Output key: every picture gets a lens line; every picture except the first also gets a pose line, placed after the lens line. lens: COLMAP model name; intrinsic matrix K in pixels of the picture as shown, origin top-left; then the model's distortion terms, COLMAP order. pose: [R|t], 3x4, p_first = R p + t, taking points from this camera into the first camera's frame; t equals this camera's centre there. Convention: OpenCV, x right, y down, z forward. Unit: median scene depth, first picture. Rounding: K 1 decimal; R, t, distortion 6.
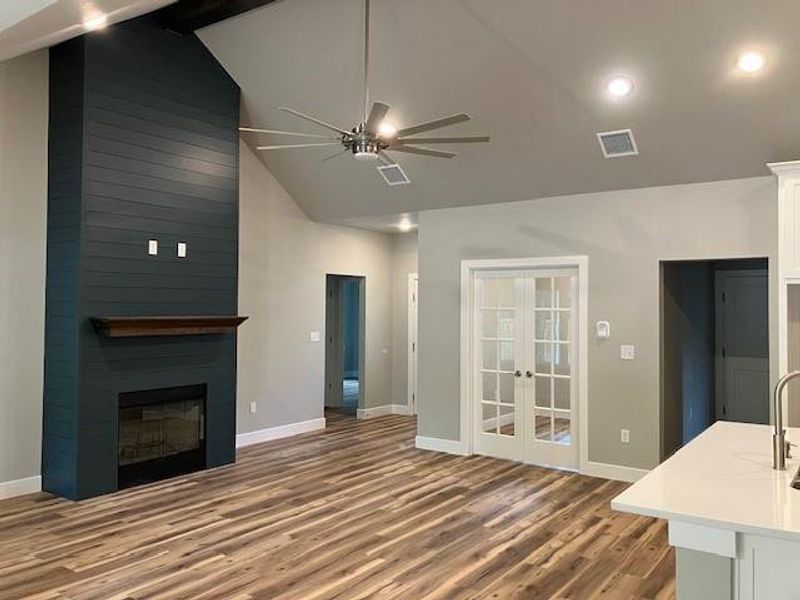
lens RADIAL K [[663.2, 0, 396.5], [0, 663.2, 291.5], [0, 0, 1]] dist [0.002054, 0.005491]
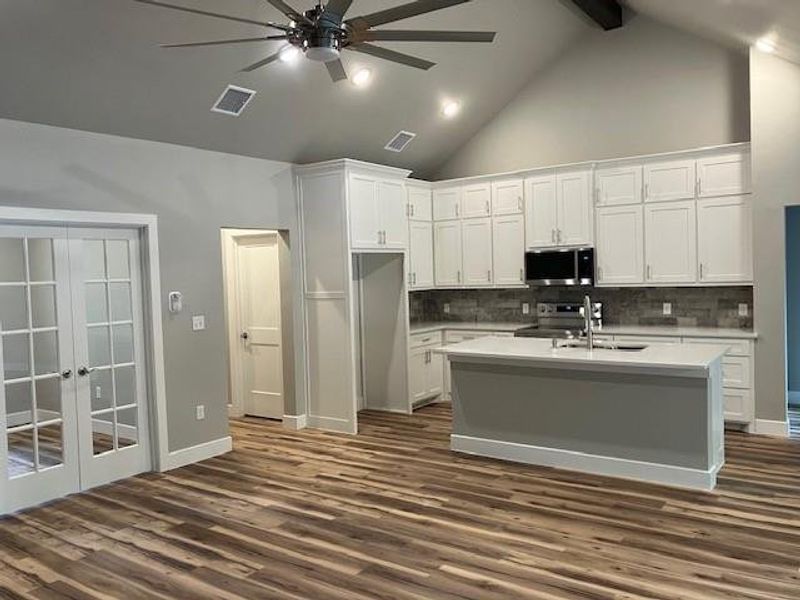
lens RADIAL K [[657.1, 0, 400.0], [0, 657.1, 300.0], [0, 0, 1]] dist [0.023800, -0.008312]
pose [[0.000177, -0.054278, 0.998526, -0.628454], [0.009599, 0.998480, 0.054273, 0.012022], [-0.999954, 0.009575, 0.000697, 0.779388]]
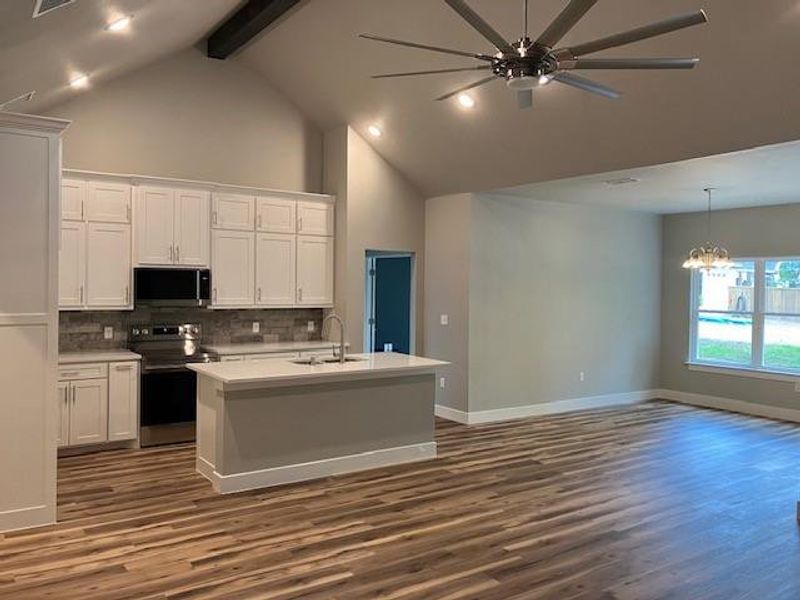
lens RADIAL K [[657.1, 0, 400.0], [0, 657.1, 300.0], [0, 0, 1]] dist [0.023800, -0.008312]
pose [[-0.938209, -0.028863, 0.344863, -0.147919], [-0.028631, 0.999573, 0.005765, 0.026398], [-0.344882, -0.004465, -0.938635, 1.459931]]
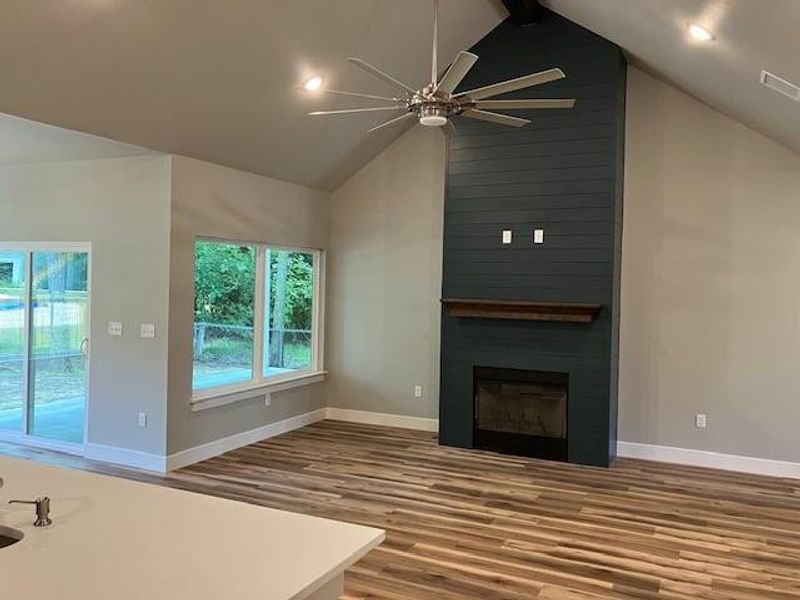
lens RADIAL K [[663.2, 0, 396.5], [0, 663.2, 291.5], [0, 0, 1]] dist [0.002054, 0.005491]
pose [[0.168455, 0.010787, -0.985650, 0.701053], [0.002559, 0.999932, 0.011381, 0.010157], [0.985706, -0.004440, 0.168416, 0.676815]]
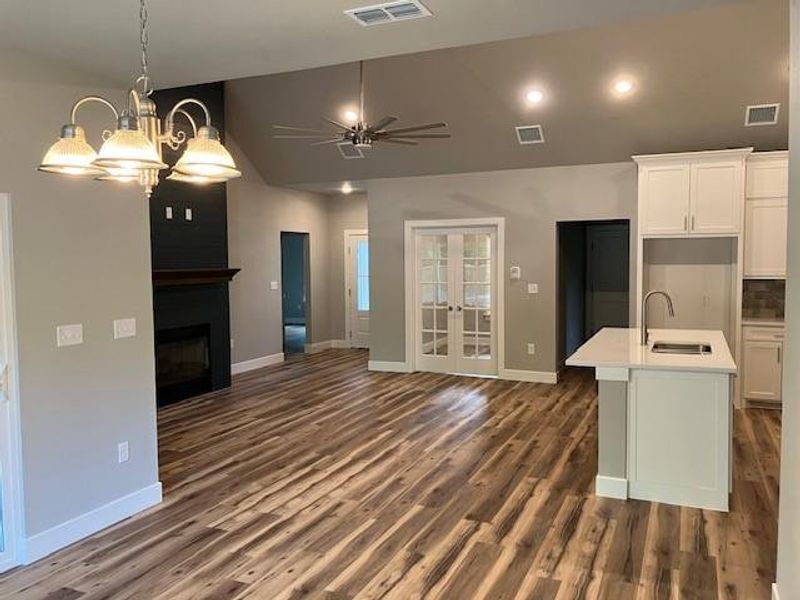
lens RADIAL K [[657.1, 0, 400.0], [0, 657.1, 300.0], [0, 0, 1]] dist [0.023800, -0.008312]
pose [[0.979289, -0.029637, 0.200288, -0.210041], [0.011970, 0.995973, 0.088850, -0.009664], [-0.202115, -0.084612, 0.975700, -0.294431]]
